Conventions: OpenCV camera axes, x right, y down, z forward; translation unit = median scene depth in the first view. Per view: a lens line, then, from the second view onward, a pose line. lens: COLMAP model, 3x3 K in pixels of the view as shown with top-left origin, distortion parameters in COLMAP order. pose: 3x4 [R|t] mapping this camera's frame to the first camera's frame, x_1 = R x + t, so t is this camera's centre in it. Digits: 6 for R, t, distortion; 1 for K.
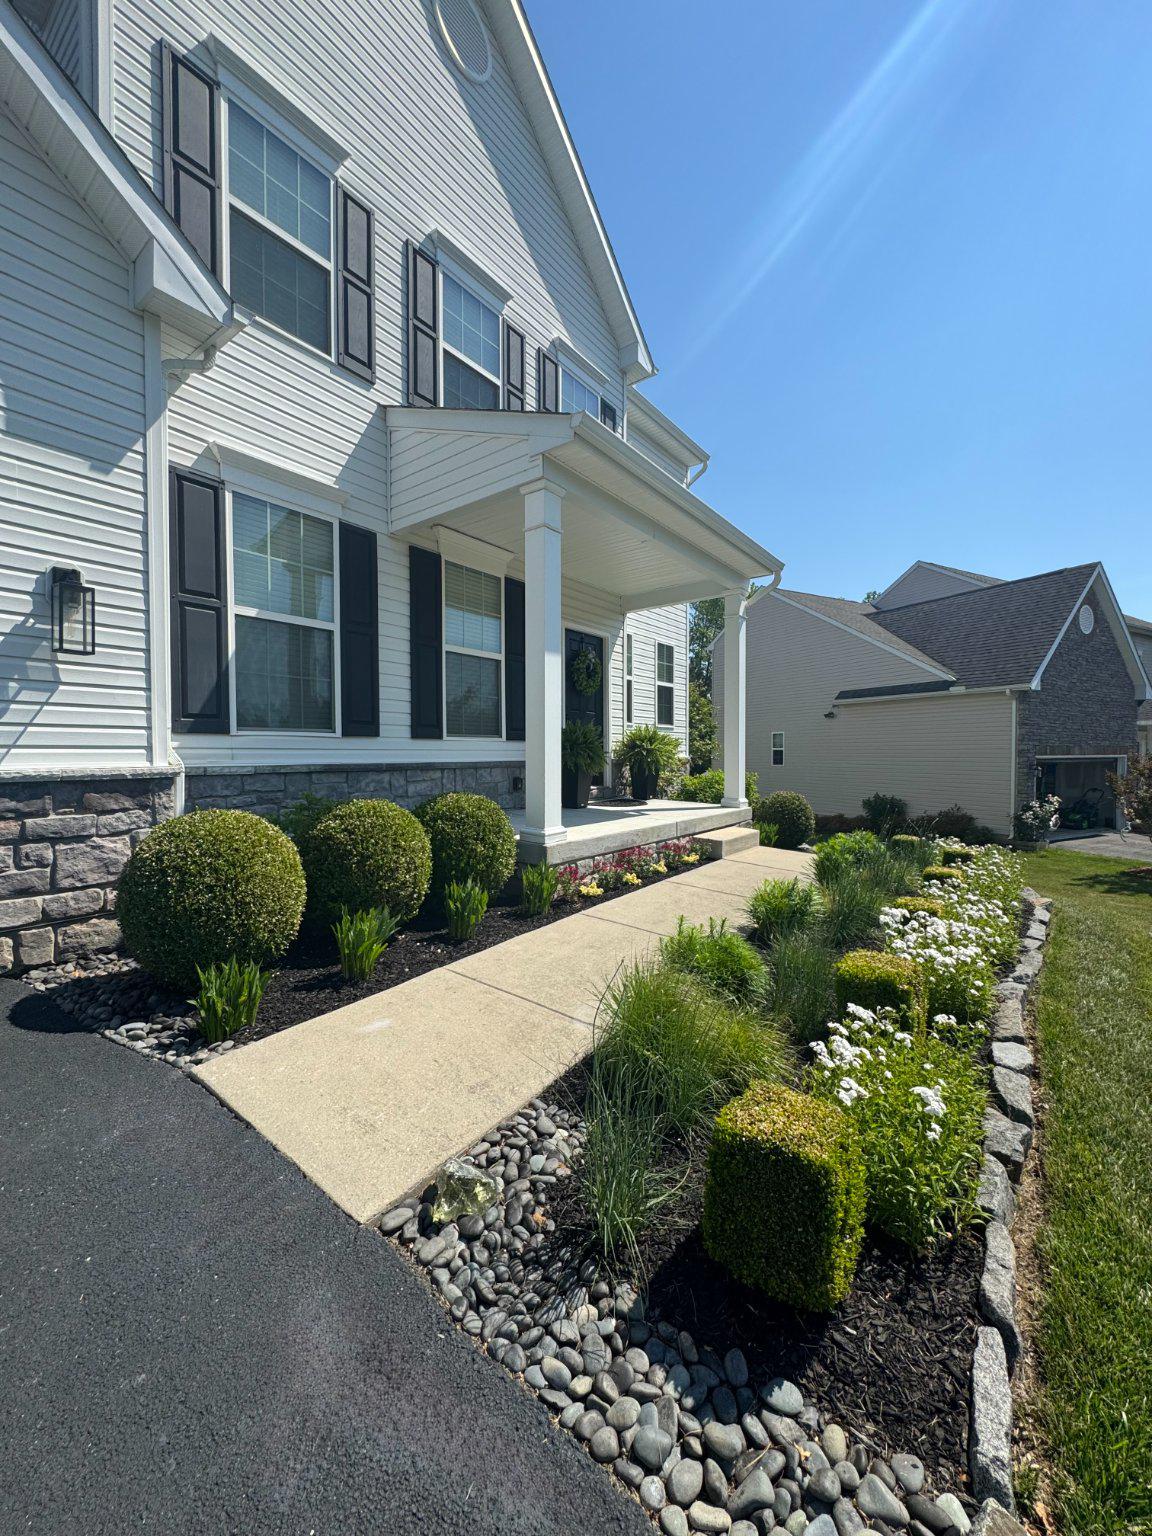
lens RADIAL K [[616.7, 0, 570.5], [0, 616.7, 764.3], [0, 0, 1]] dist [-0.003580, -0.000117]
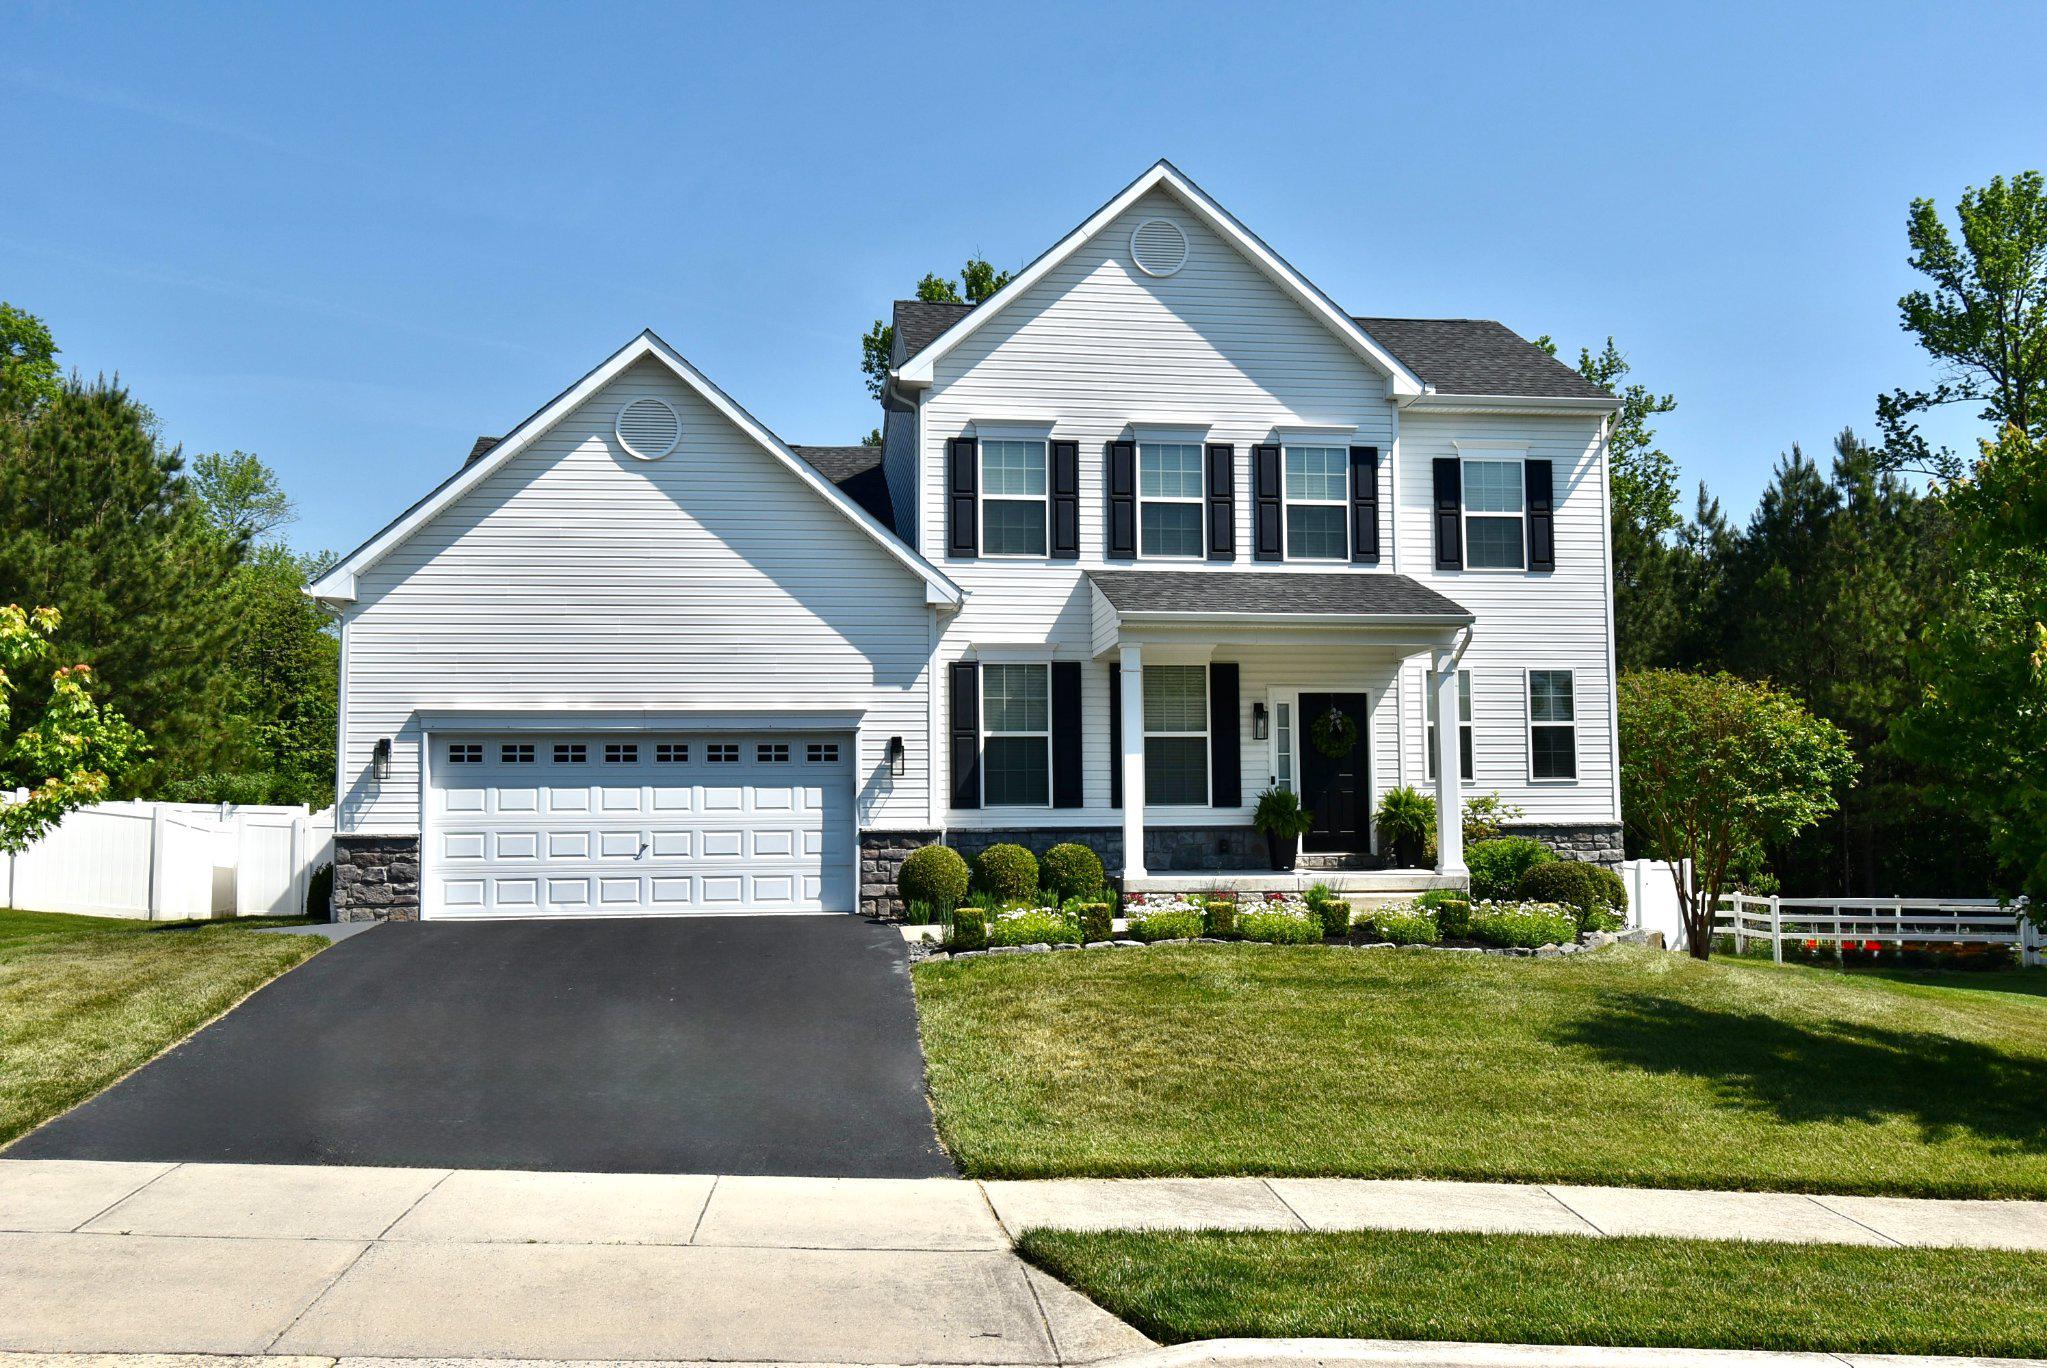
lens RADIAL K [[1770.0, 0, 1023.7], [0, 1770.0, 684.5], [0, 0, 1]] dist [0.003729, -0.000052]
pose [[0.688106, -0.061009, -0.723041, 2.654215], [-0.005898, 0.995956, -0.089650, 0.040868], [0.725586, 0.065953, 0.684963, -1.962808]]
